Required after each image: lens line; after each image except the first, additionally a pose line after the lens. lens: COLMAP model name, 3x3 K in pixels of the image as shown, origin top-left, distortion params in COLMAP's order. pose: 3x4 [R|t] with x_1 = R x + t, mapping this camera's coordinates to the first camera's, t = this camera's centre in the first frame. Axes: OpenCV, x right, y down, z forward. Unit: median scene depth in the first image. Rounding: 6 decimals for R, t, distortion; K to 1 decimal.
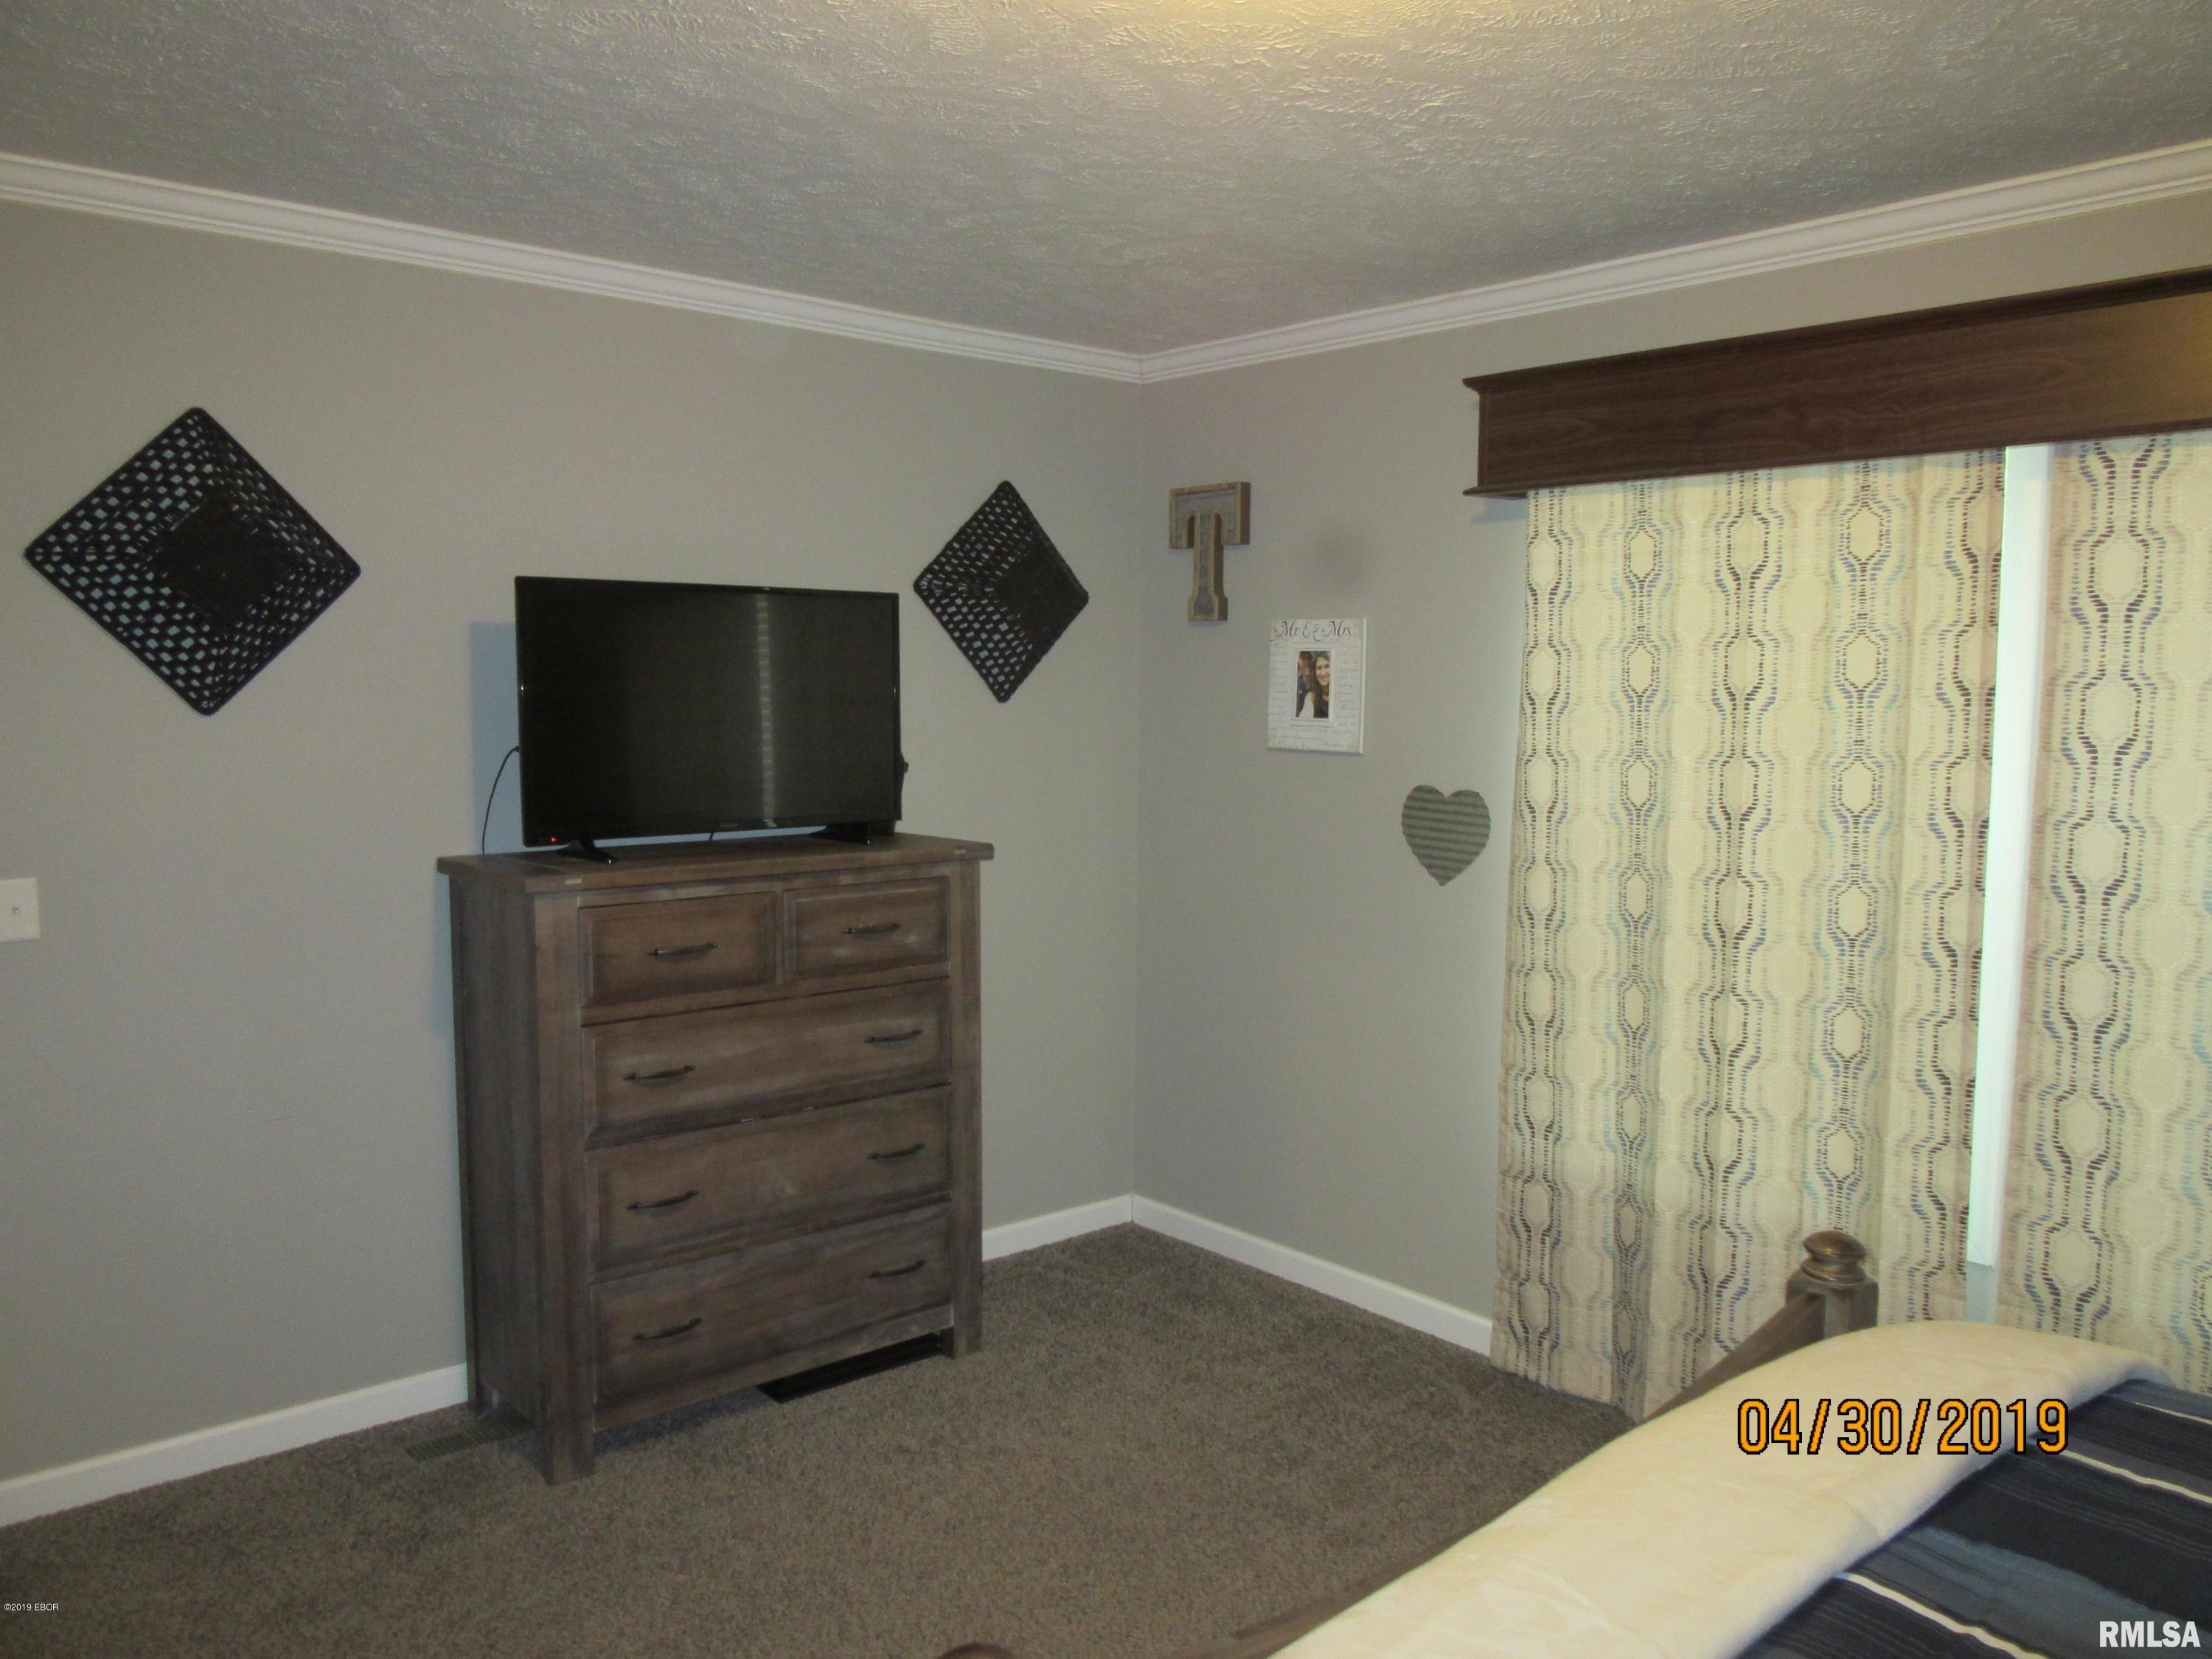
lens RADIAL K [[1657.7, 0, 1110.4], [0, 1657.7, 831.9], [0, 0, 1]] dist [-0.028321, 0.015401]
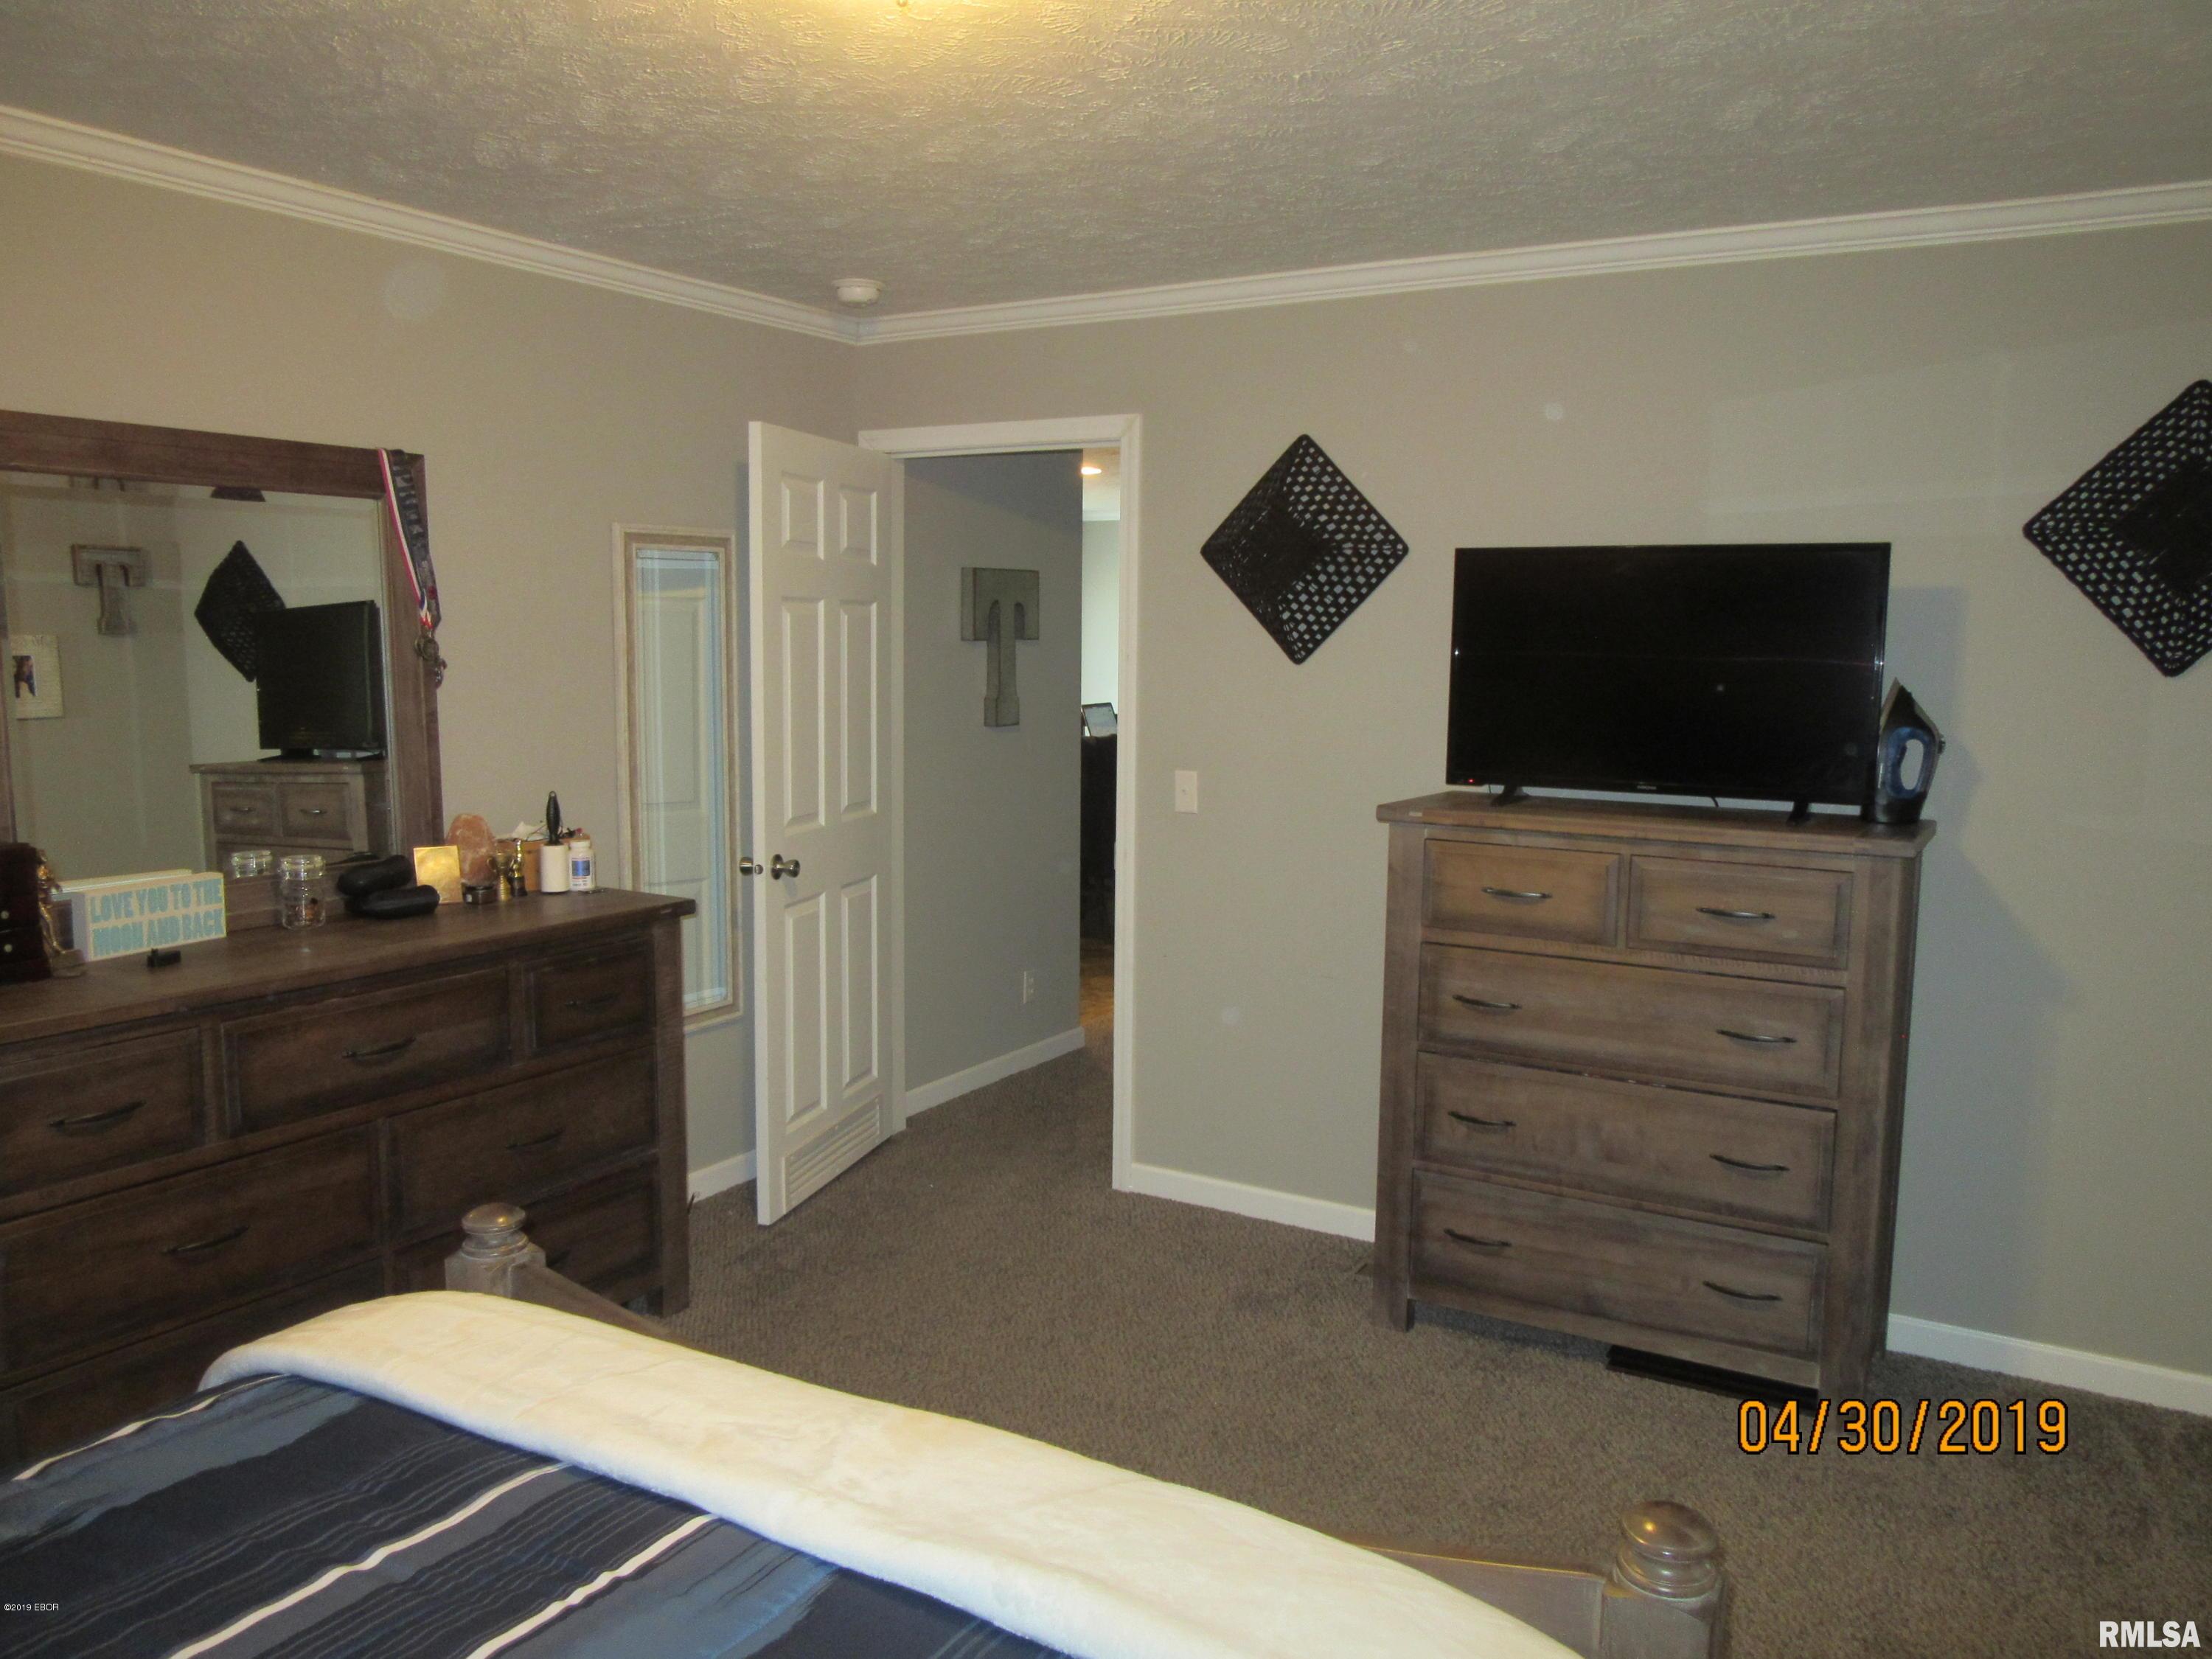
lens RADIAL K [[1657.7, 0, 1123.9], [0, 1657.7, 845.1], [0, 0, 1]] dist [-0.028321, 0.015401]
pose [[0.327677, 0.116942, -0.937525, 0.644432], [-0.097428, 0.991202, 0.089585, -0.029763], [0.939753, 0.061987, 0.336188, 0.398628]]
